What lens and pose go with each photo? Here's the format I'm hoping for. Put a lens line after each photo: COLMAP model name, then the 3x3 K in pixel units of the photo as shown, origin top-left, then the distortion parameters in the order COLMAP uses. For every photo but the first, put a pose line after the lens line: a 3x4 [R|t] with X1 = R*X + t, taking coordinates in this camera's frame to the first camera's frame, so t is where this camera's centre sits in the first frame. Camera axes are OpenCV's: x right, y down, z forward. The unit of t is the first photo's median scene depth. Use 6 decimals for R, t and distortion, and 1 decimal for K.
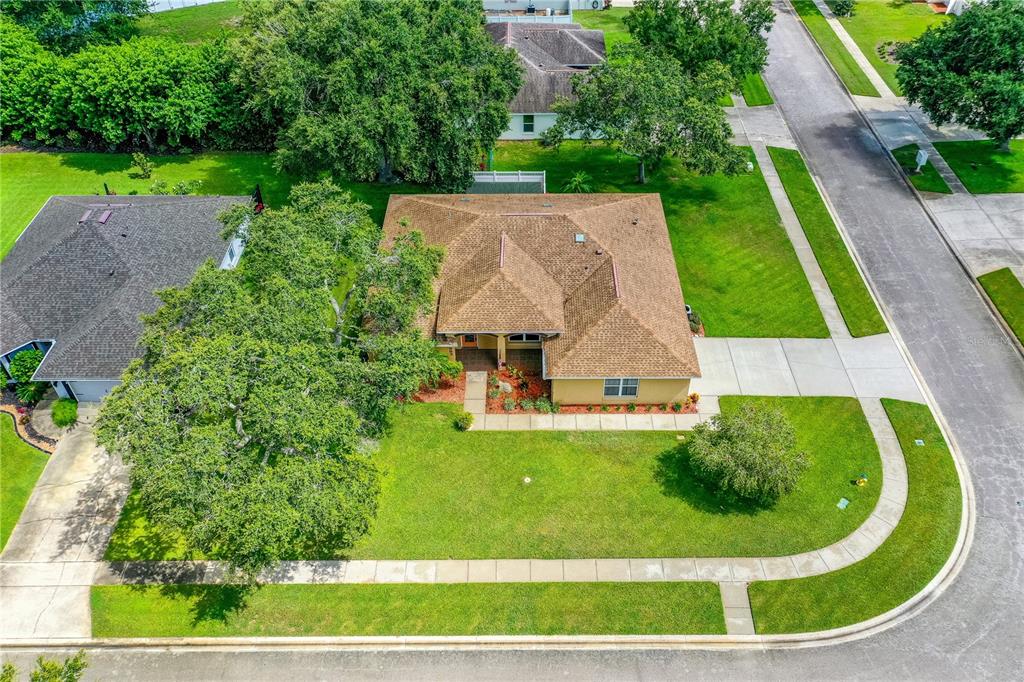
lens RADIAL K [[807.0, 0, 512.0], [0, 807.0, 341.0], [0, 0, 1]] dist [0.021144, -0.001245]
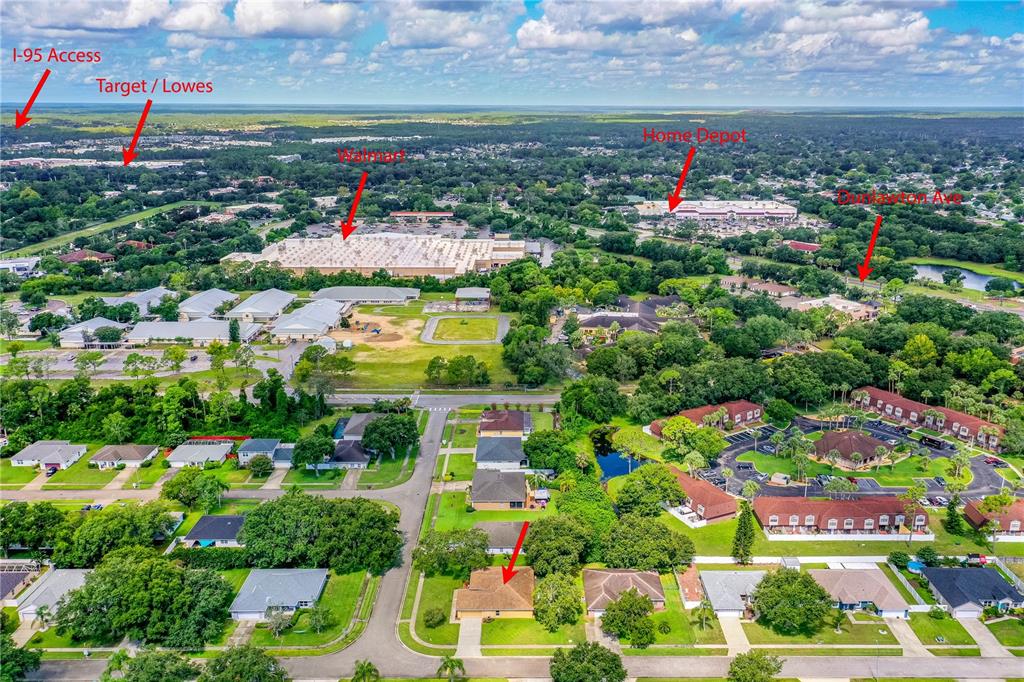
lens RADIAL K [[807.0, 0, 512.0], [0, 807.0, 341.0], [0, 0, 1]] dist [0.021144, -0.001245]
pose [[-0.002239, 0.273397, -0.961899, 4.410036], [-0.664412, 0.718485, 0.205759, -2.289940], [0.747363, 0.639557, 0.180040, -0.517936]]
